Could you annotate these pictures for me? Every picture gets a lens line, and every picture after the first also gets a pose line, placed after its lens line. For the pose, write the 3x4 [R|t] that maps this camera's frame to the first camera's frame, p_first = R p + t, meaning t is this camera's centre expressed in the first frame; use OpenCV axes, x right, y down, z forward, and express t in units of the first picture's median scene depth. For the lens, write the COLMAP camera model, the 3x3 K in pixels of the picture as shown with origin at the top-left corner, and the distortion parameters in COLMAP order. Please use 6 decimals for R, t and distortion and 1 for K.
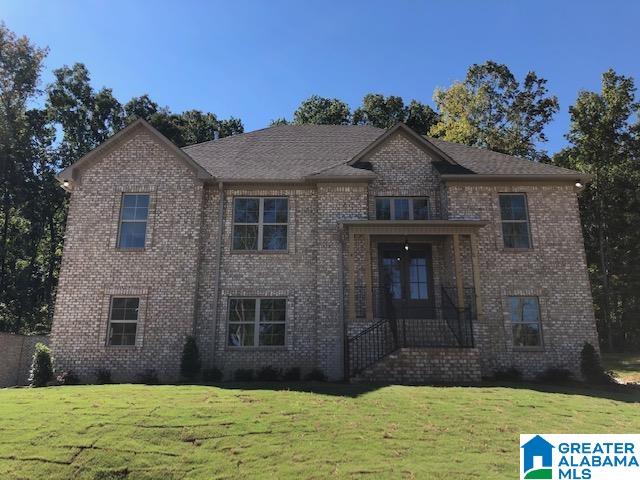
lens RADIAL K [[519.8, 0, 331.1], [0, 519.8, 237.8], [0, 0, 1]] dist [0.040005, -0.062082]
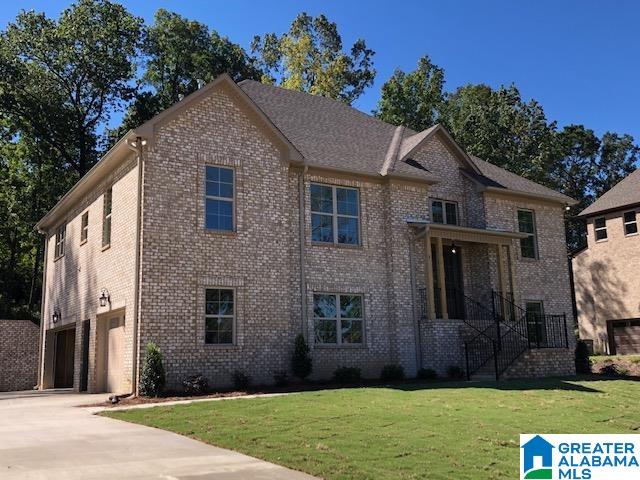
lens RADIAL K [[658.9, 0, 319.3], [0, 658.9, 238.2], [0, 0, 1]] dist [0.031358, 0.000000]
pose [[0.853945, 0.077249, 0.514598, -0.782127], [-0.117358, 0.992032, 0.045829, -0.036520], [-0.506957, -0.099527, 0.856206, -0.007839]]
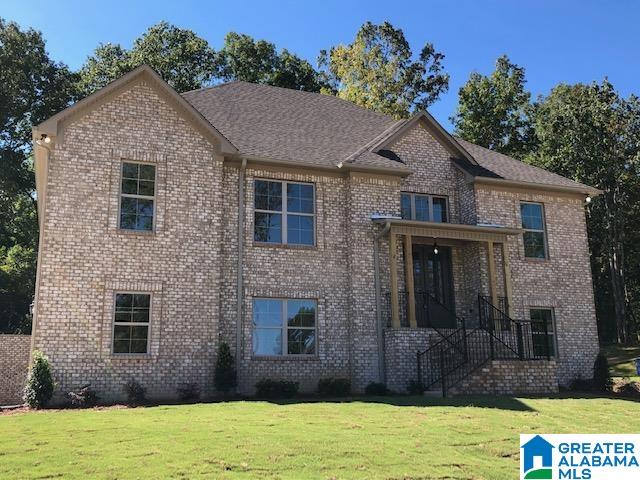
lens RADIAL K [[658.9, 0, 326.9], [0, 658.9, 237.5], [0, 0, 1]] dist [0.031358, 0.000000]
pose [[0.935523, 0.066453, 0.346959, -0.450299], [-0.081877, 0.996192, 0.029970, -0.024508], [-0.343646, -0.056446, 0.937401, -0.040264]]
